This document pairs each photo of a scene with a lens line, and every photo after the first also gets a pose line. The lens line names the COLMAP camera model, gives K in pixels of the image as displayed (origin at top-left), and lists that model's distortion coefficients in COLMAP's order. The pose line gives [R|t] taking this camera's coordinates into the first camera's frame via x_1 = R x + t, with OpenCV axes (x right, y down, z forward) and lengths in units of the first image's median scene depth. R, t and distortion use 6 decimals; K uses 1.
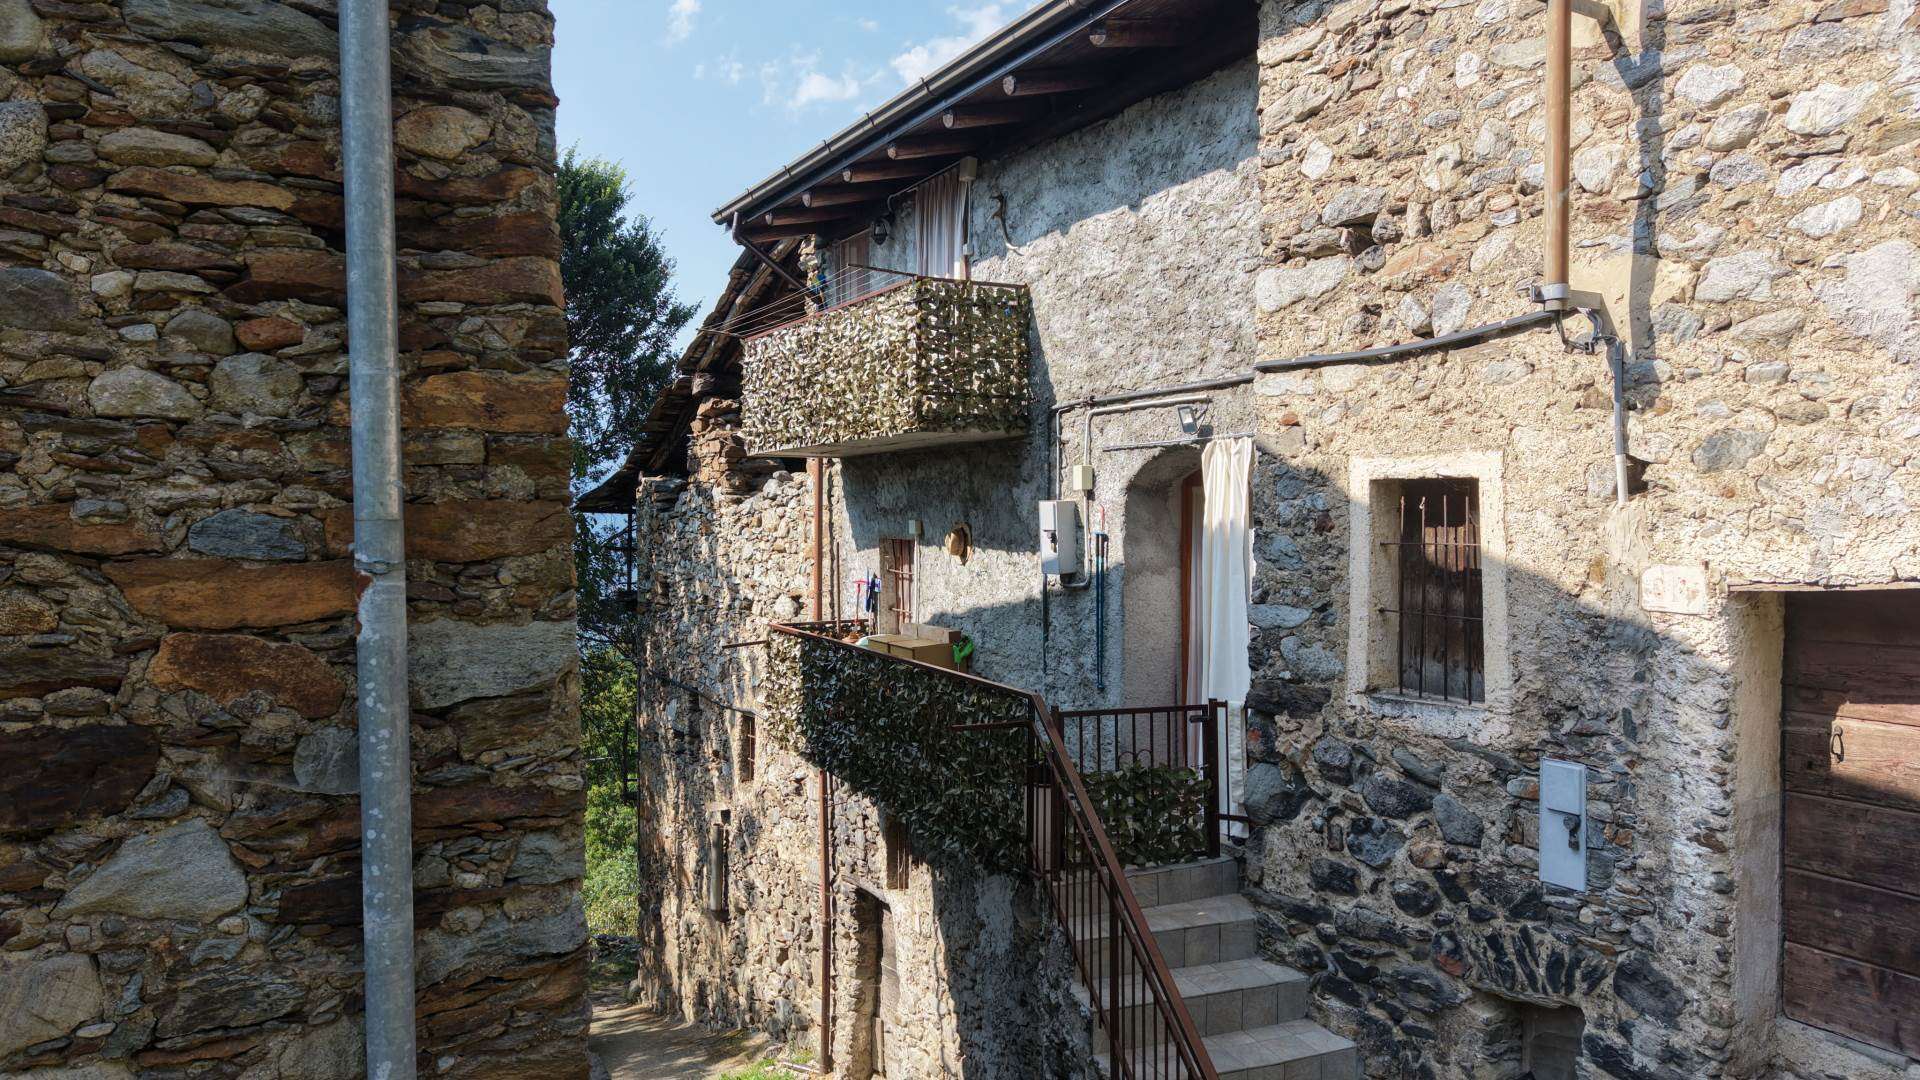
lens RADIAL K [[1285.8, 0, 950.5], [0, 1285.8, 538.1], [0, 0, 1]] dist [0.033149, -0.035890]
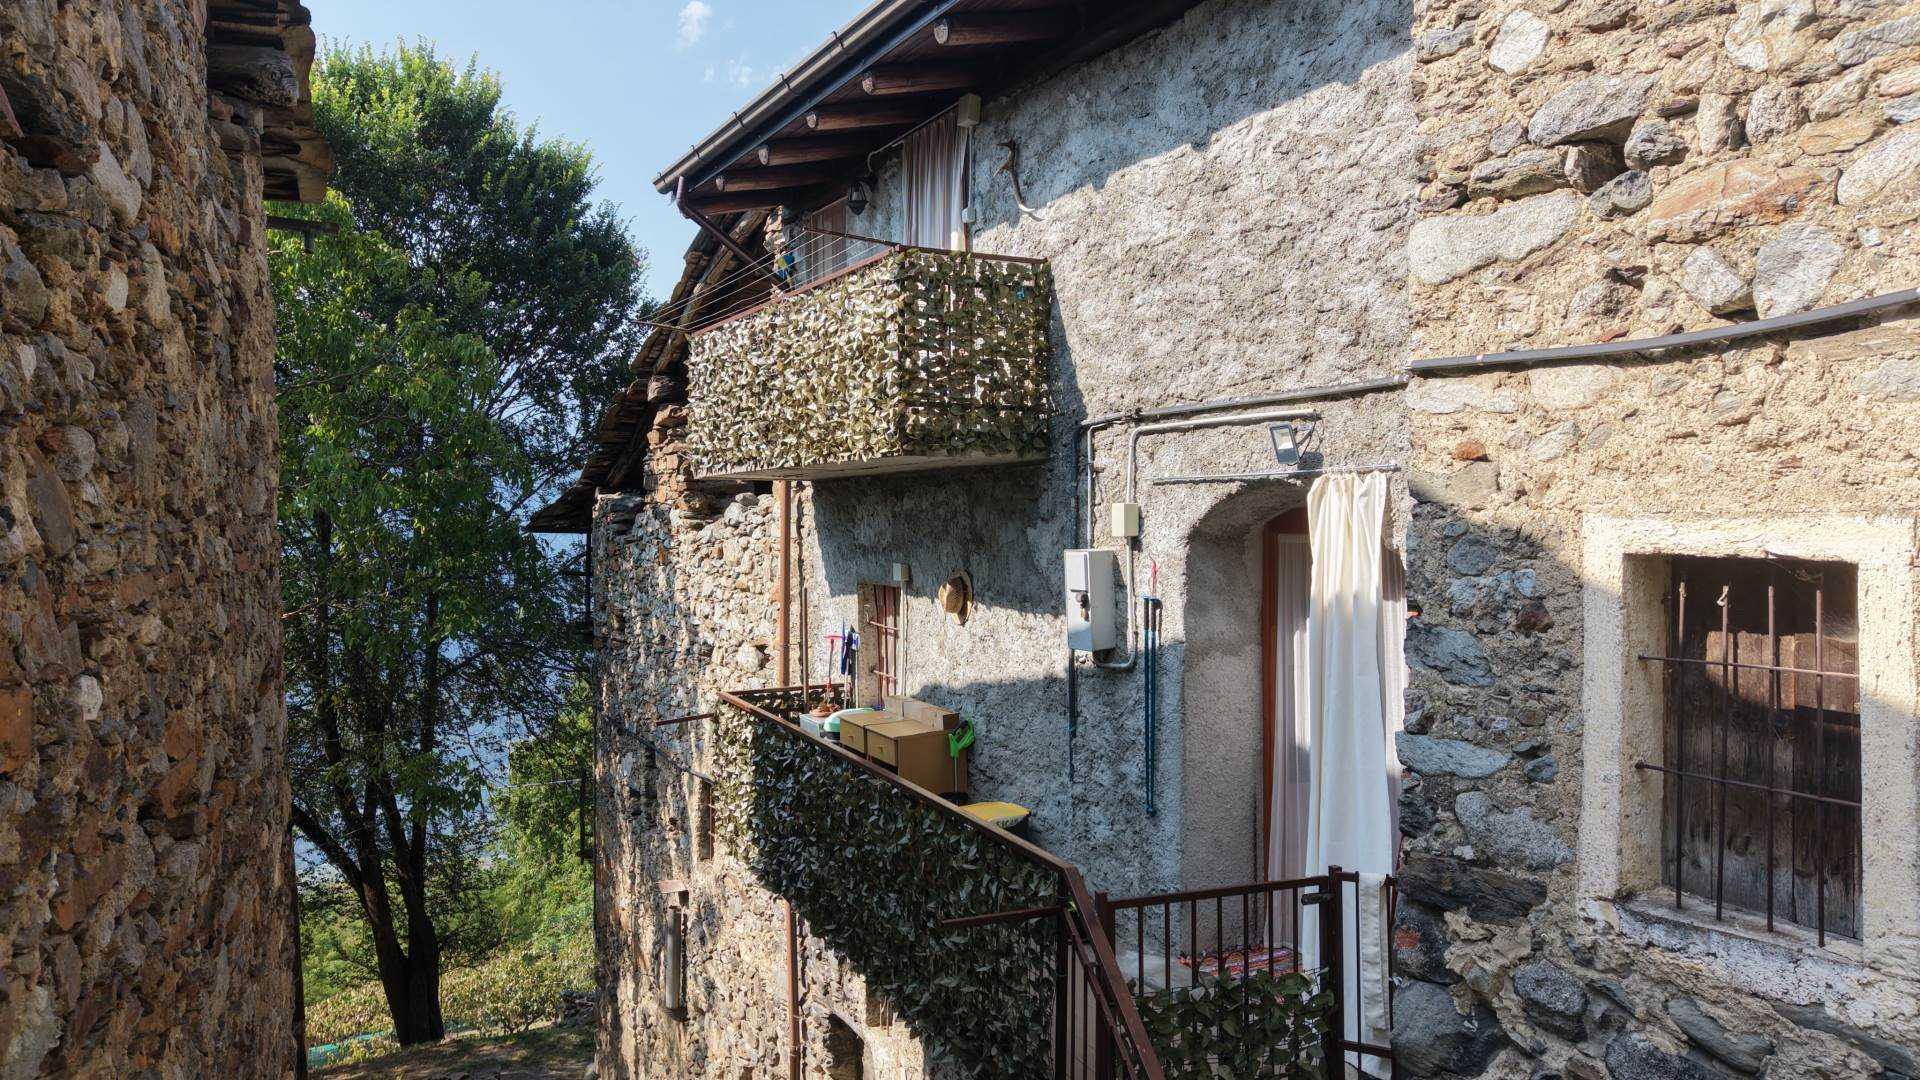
lens RADIAL K [[1285.8, 0, 950.5], [0, 1285.8, 542.7], [0, 0, 1]] dist [0.033149, -0.035890]
pose [[0.999998, 0.000812, -0.001894, 0.007219], [-0.000808, 0.999997, 0.002211, -0.051025], [0.001896, -0.002210, 0.999996, 0.383941]]
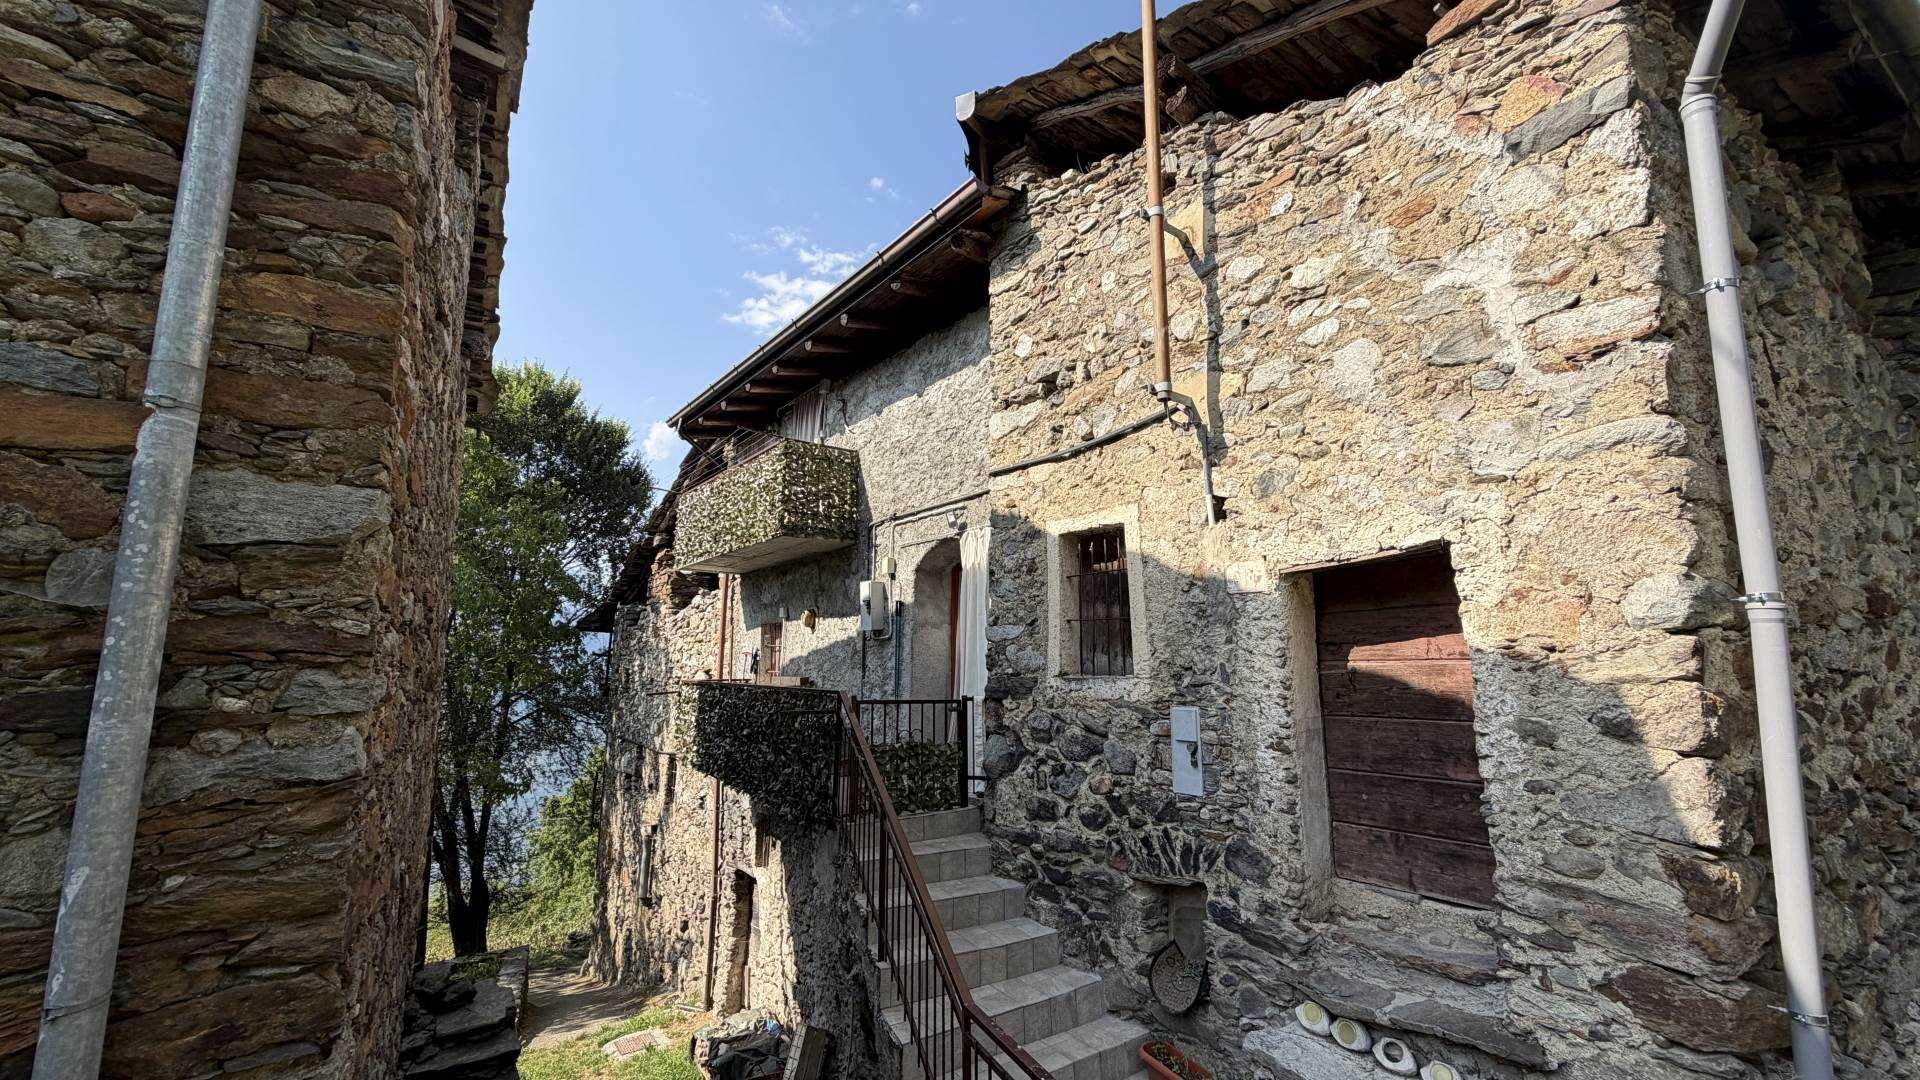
lens RADIAL K [[764.3, 0, 951.8], [0, 764.3, 540.7], [0, 0, 1]] dist [-0.000424, 0.000644]
pose [[0.989676, 0.029634, 0.140225, 0.071119], [-0.003847, 0.983531, -0.180700, 0.125769], [-0.143271, 0.178295, 0.973491, 0.133306]]
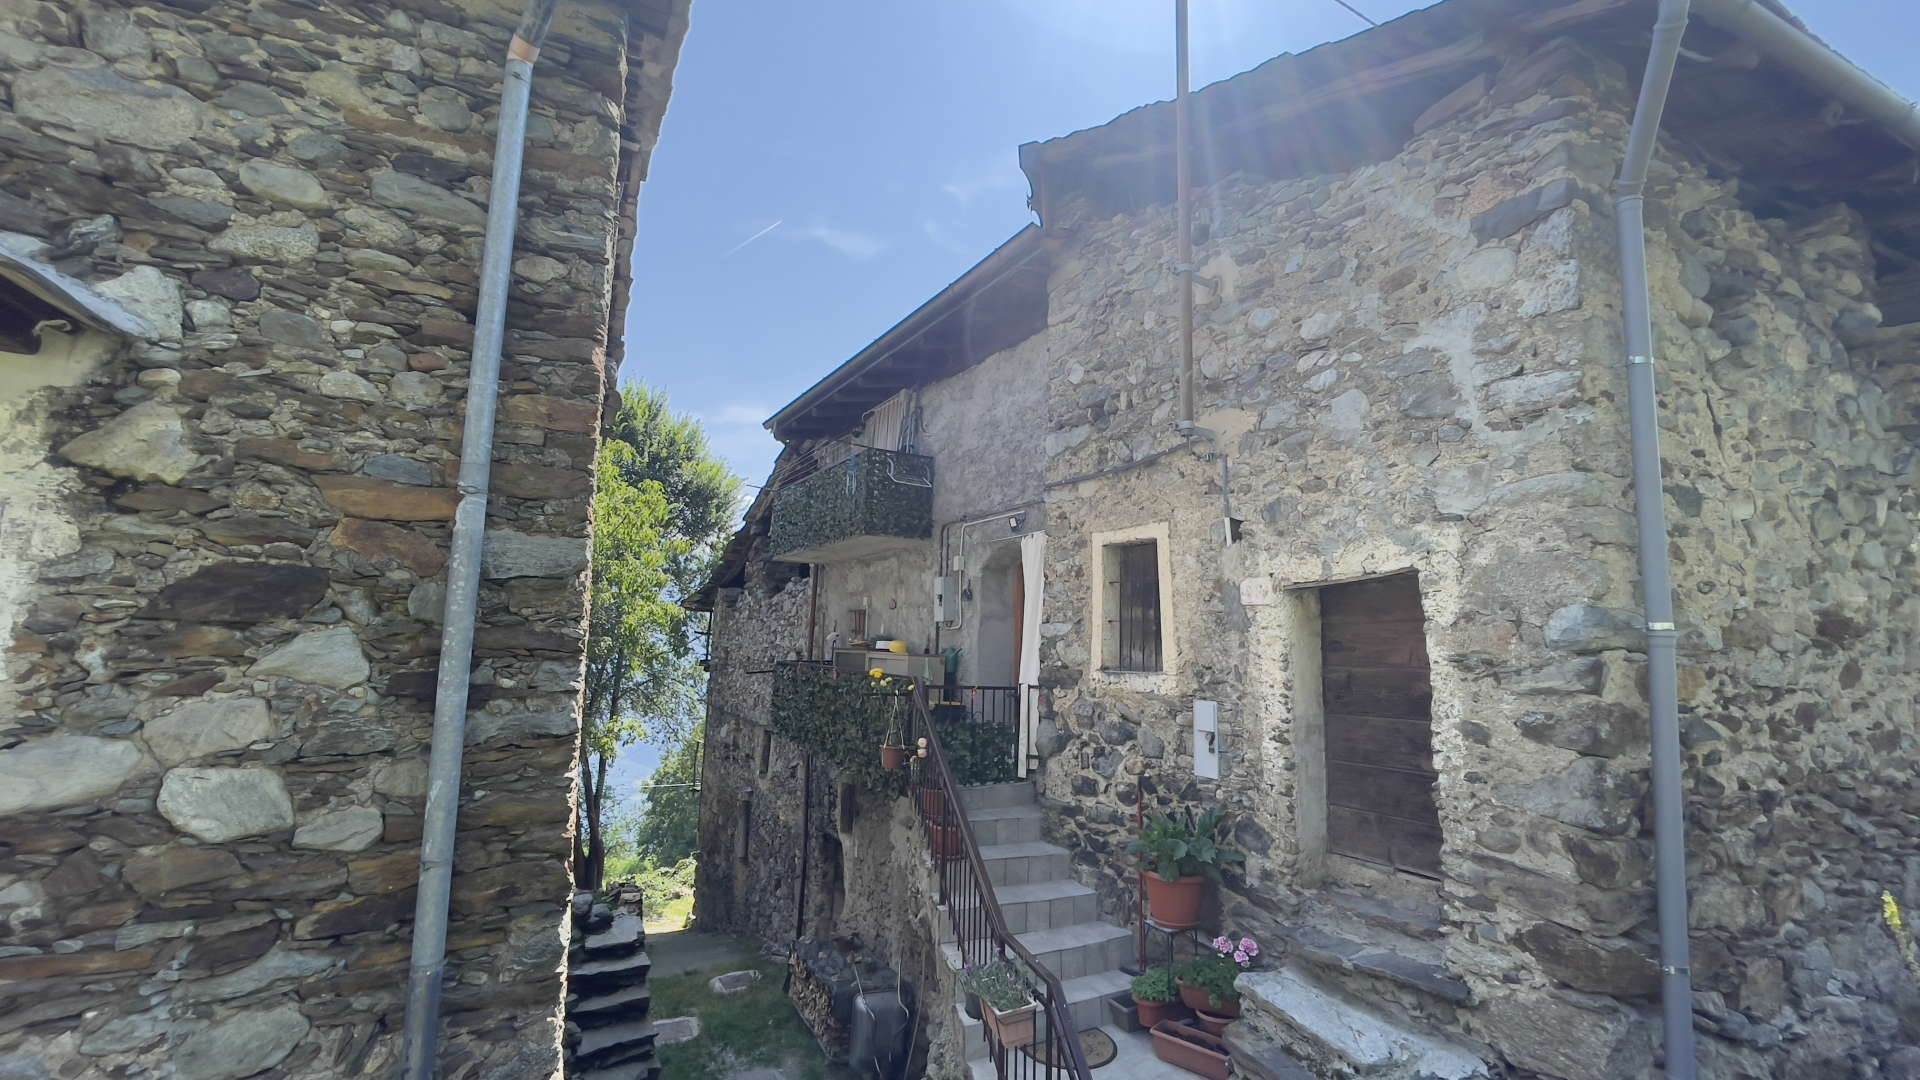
lens RADIAL K [[776.4, 0, 948.9], [0, 776.4, 532.0], [0, 0, 1]] dist [-0.015156, 0.002456]
pose [[0.999057, 0.034488, 0.026385, 0.089270], [-0.029725, 0.986108, -0.163424, 0.112900], [-0.031655, 0.162486, 0.986203, -0.024325]]
